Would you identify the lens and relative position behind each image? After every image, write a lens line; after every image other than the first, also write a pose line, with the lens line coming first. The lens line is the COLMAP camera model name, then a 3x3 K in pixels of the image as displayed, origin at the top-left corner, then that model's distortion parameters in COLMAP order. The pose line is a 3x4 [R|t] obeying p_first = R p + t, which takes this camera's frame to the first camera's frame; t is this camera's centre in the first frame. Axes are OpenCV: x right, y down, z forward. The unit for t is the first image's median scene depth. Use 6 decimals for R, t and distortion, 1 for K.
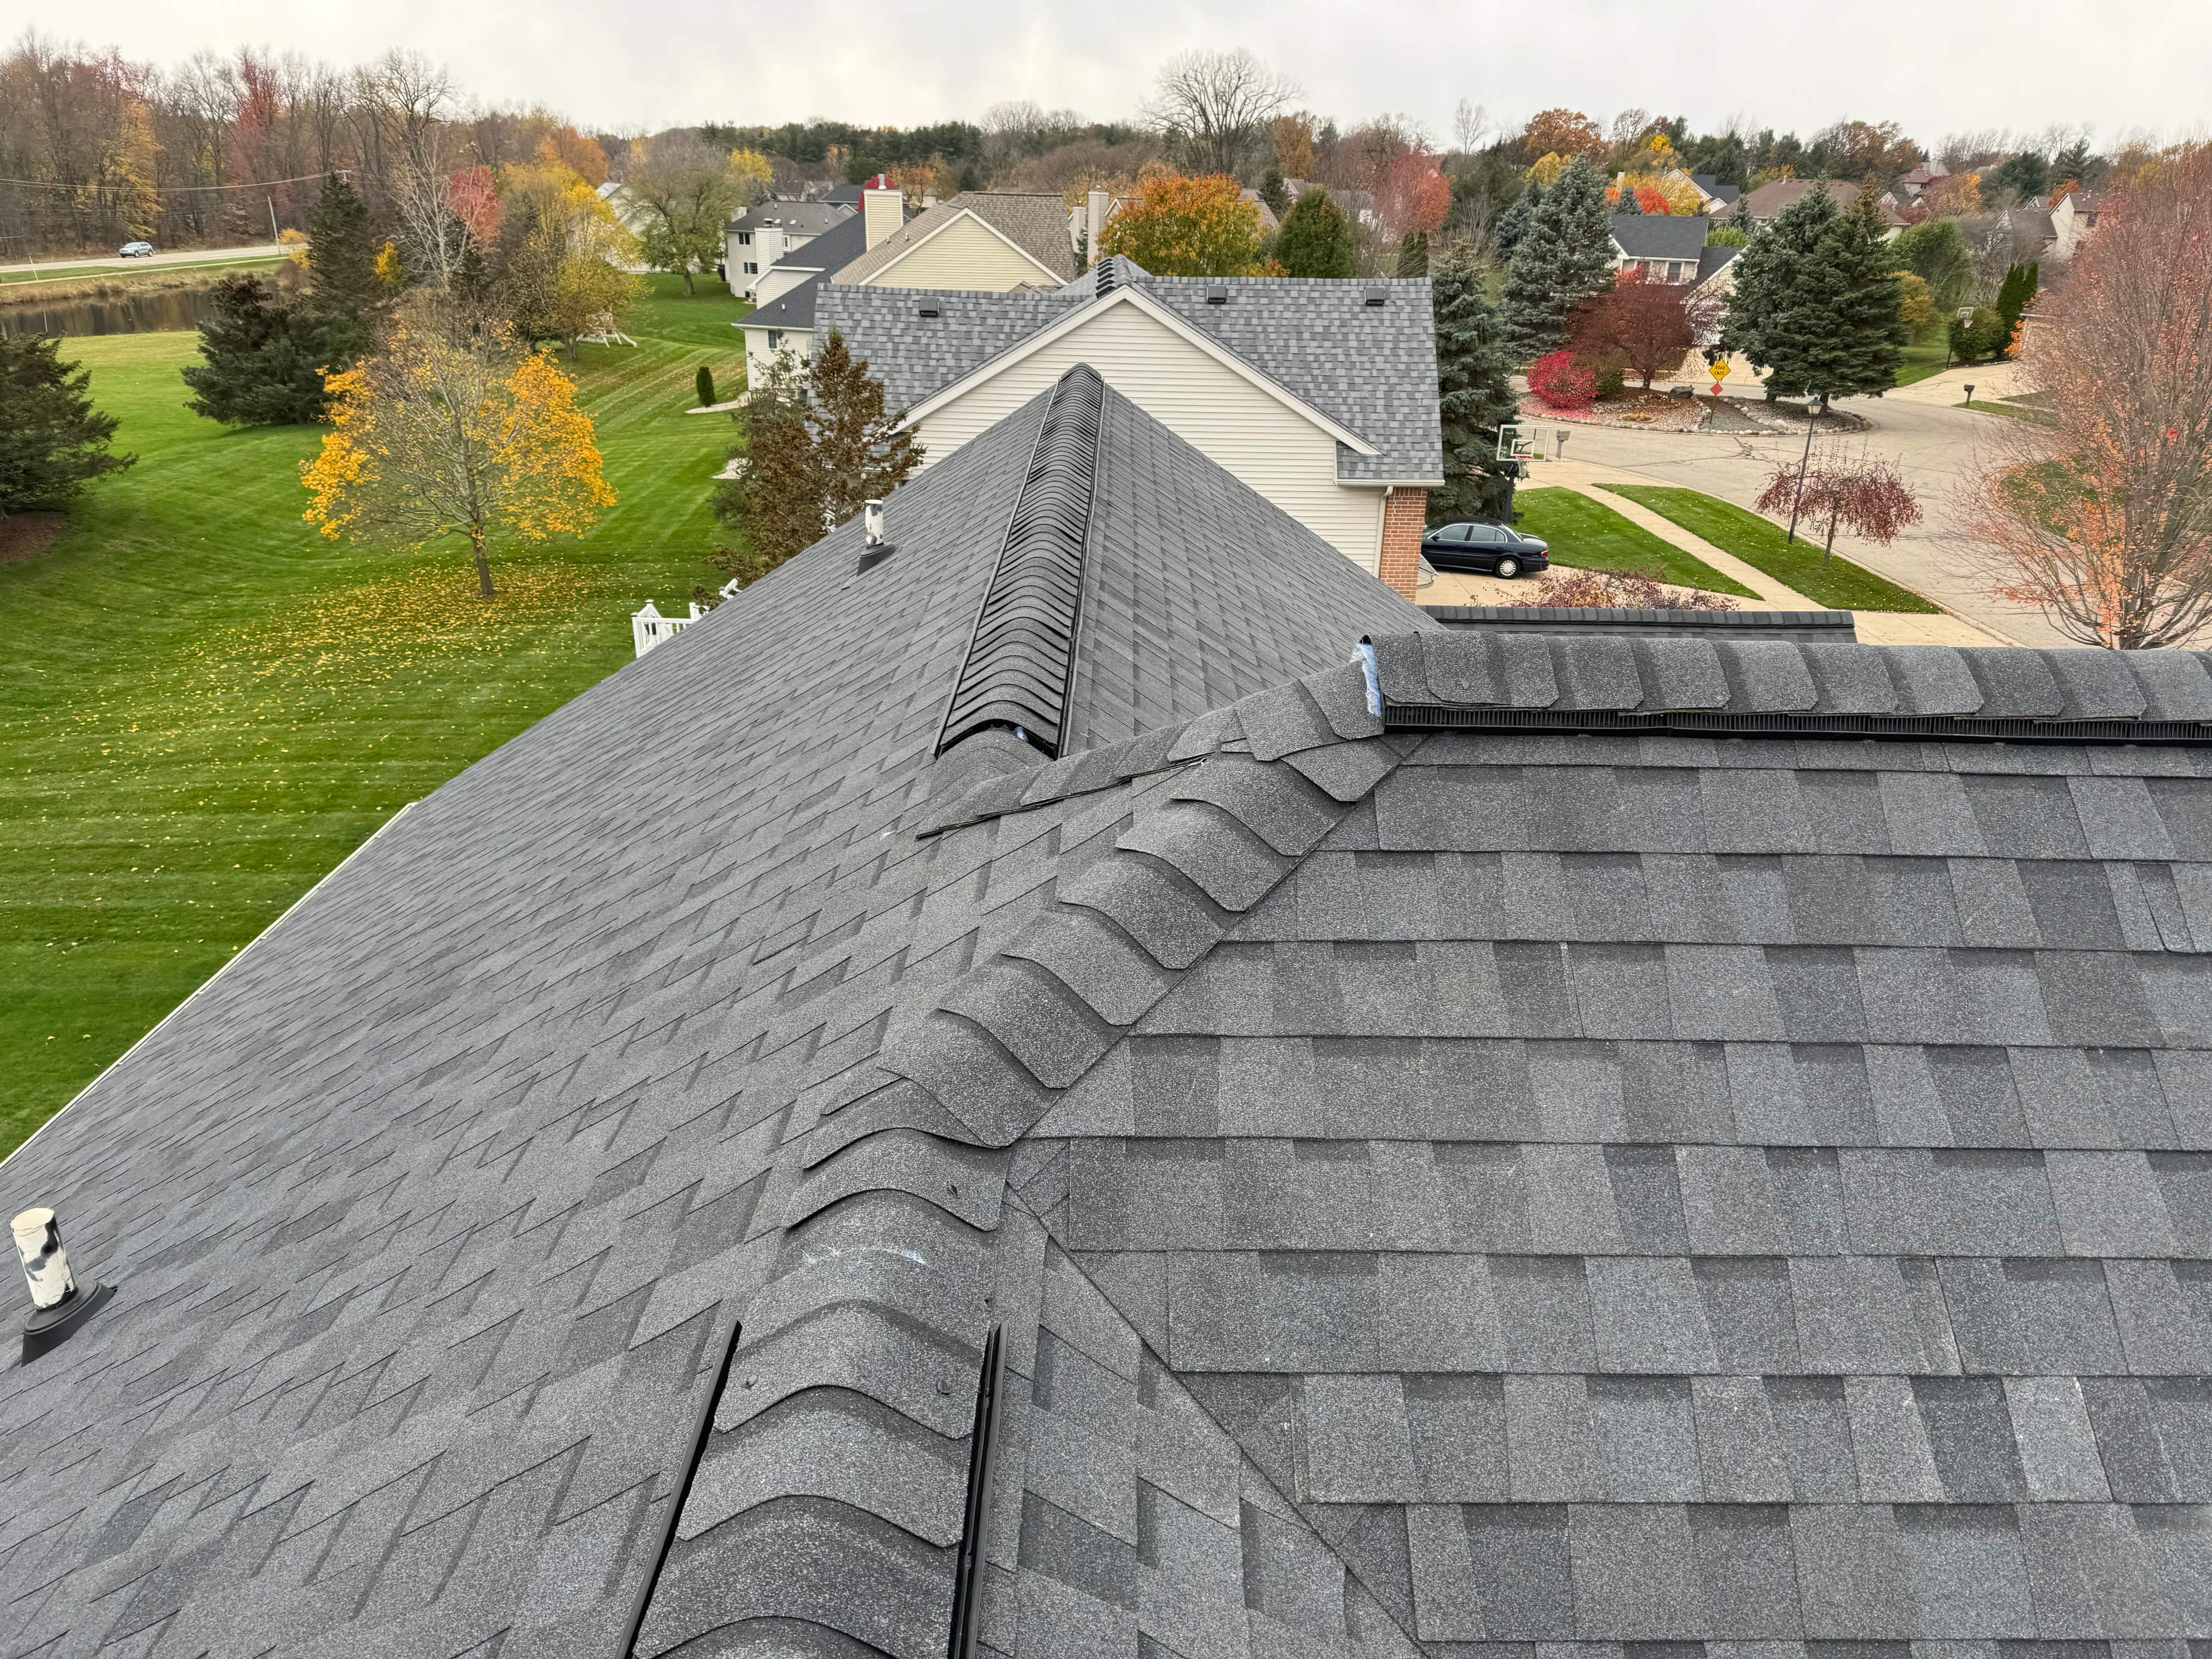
lens RADIAL K [[1553.7, 0, 1112.4], [0, 1553.7, 849.7], [0, 0, 1]] dist [0.045016, -0.049807]
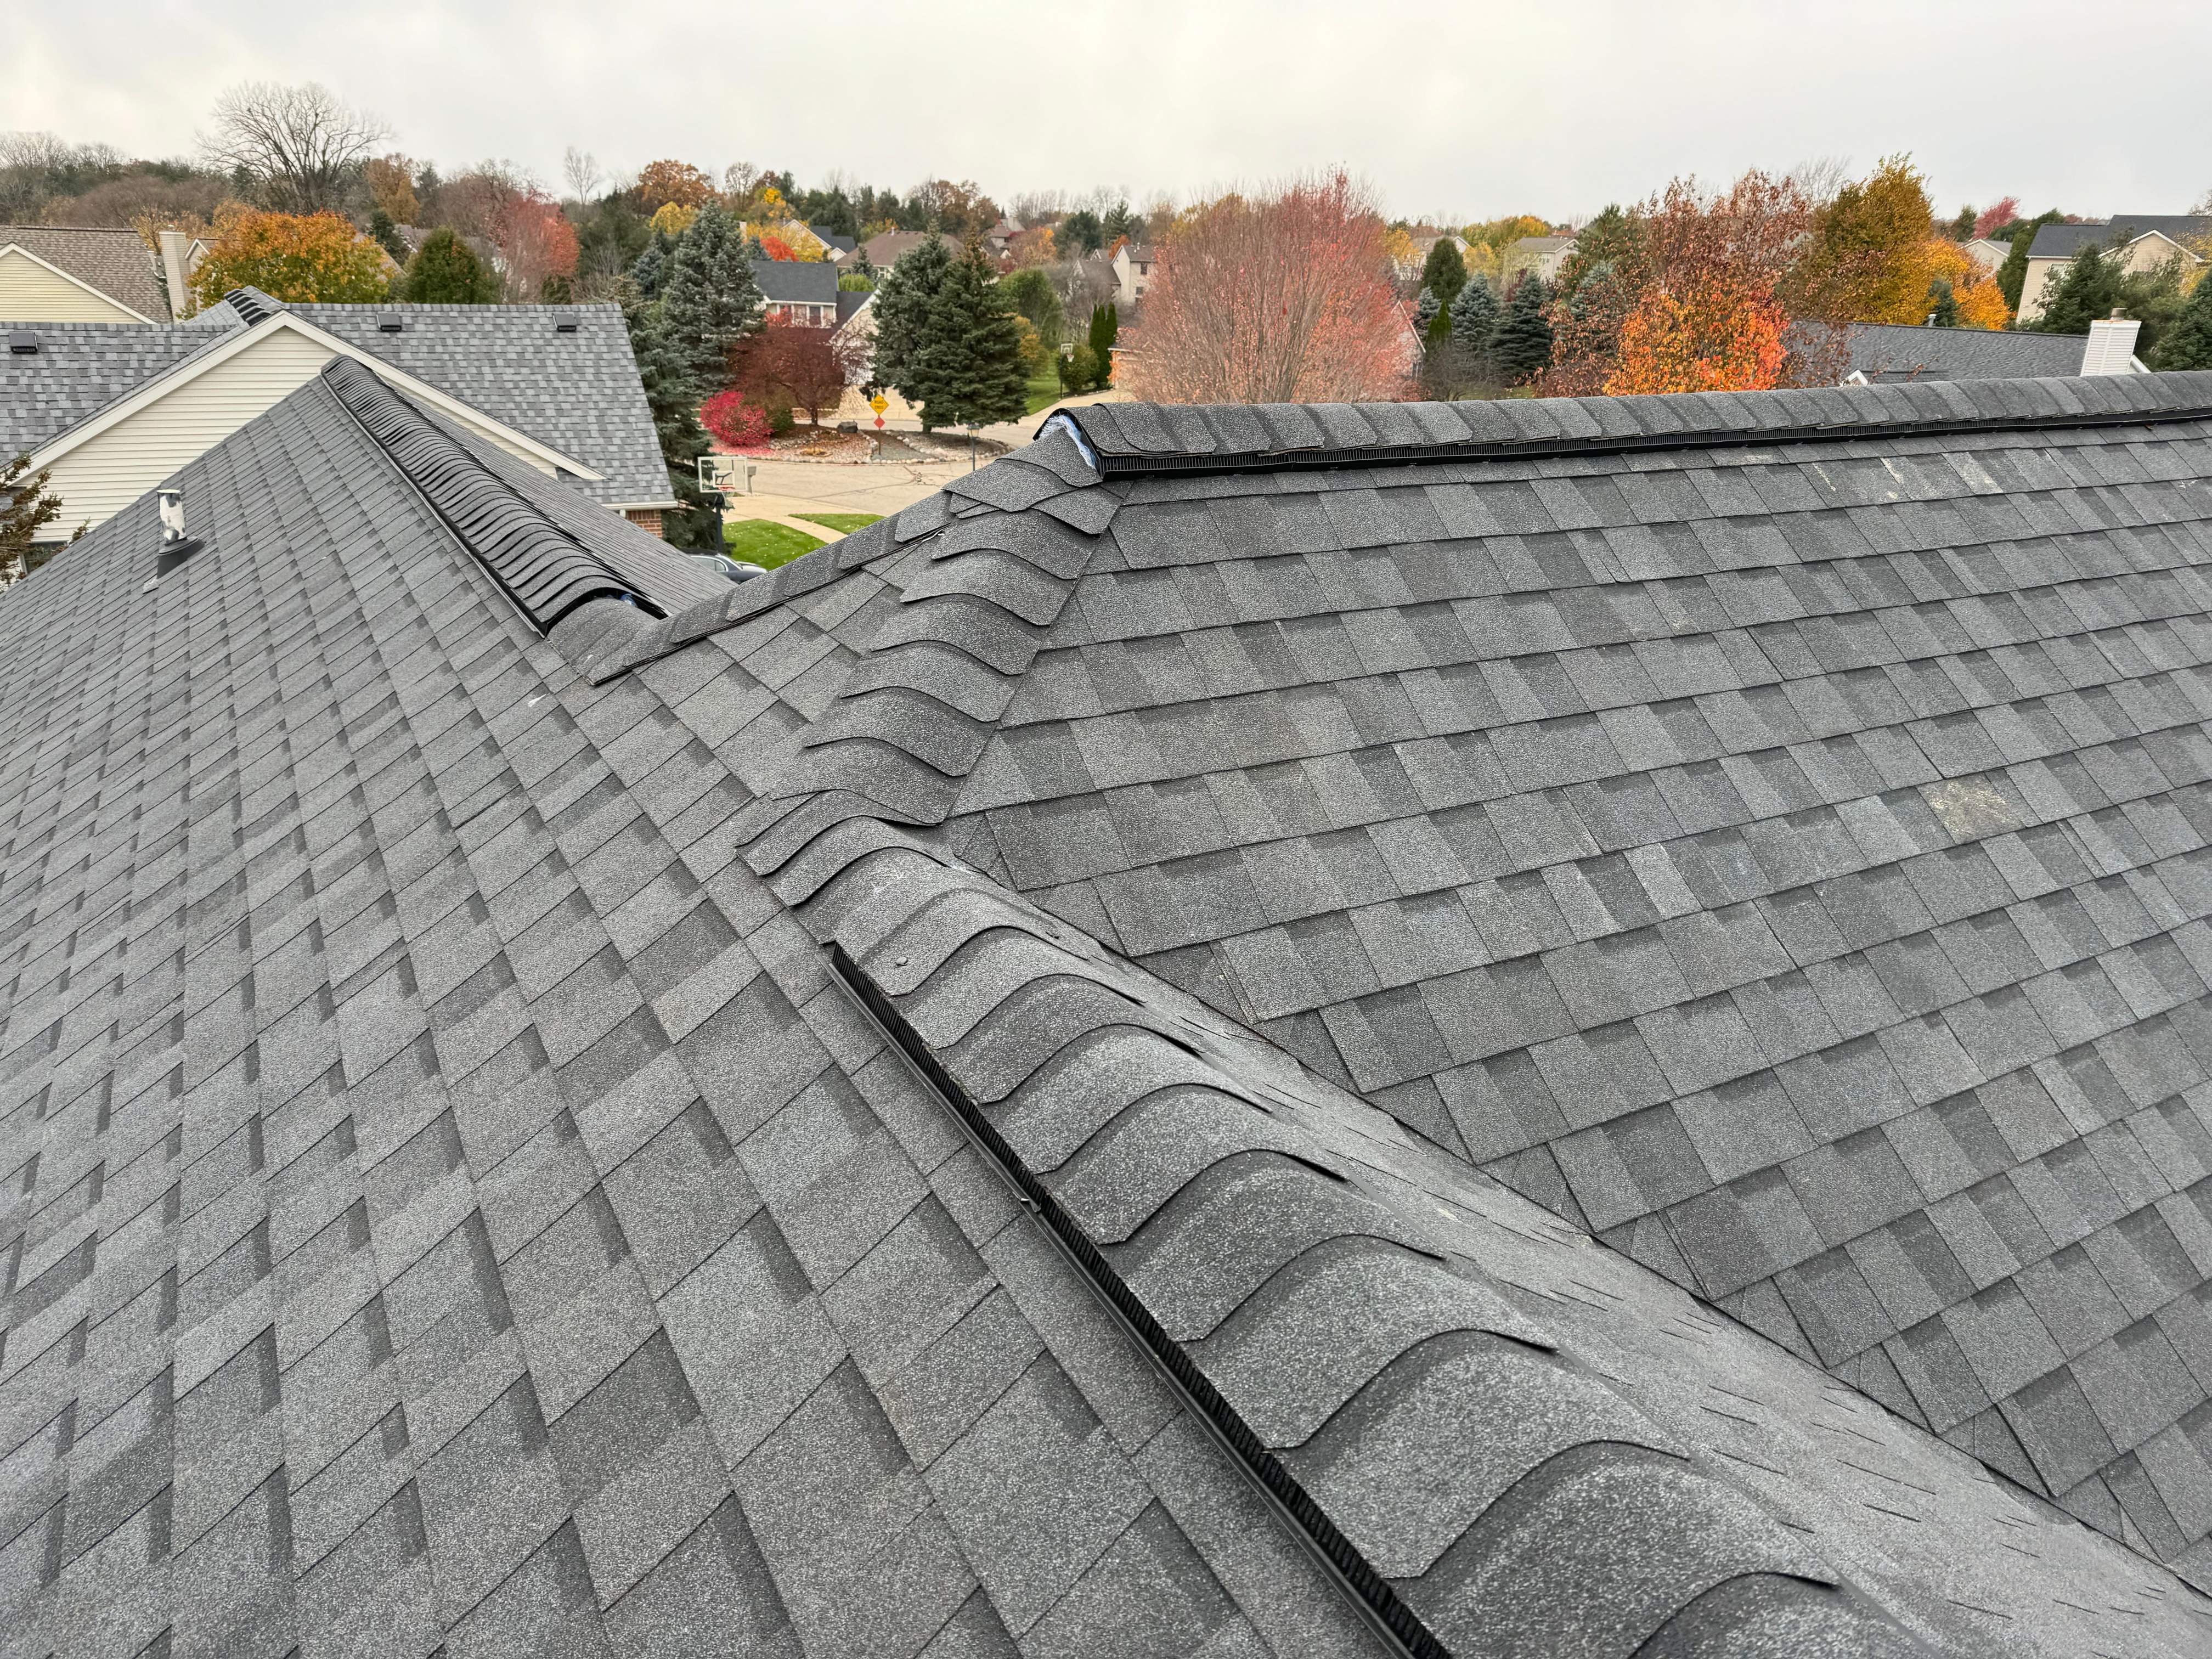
lens RADIAL K [[1541.2, 0, 1119.8], [0, 1541.2, 821.4], [0, 0, 1]] dist [0.103852, -0.126820]
pose [[0.874916, -0.165649, 0.455063, -0.412867], [0.183617, 0.982986, 0.004792, 0.185696], [-0.448114, 0.079365, 0.890446, -0.059280]]
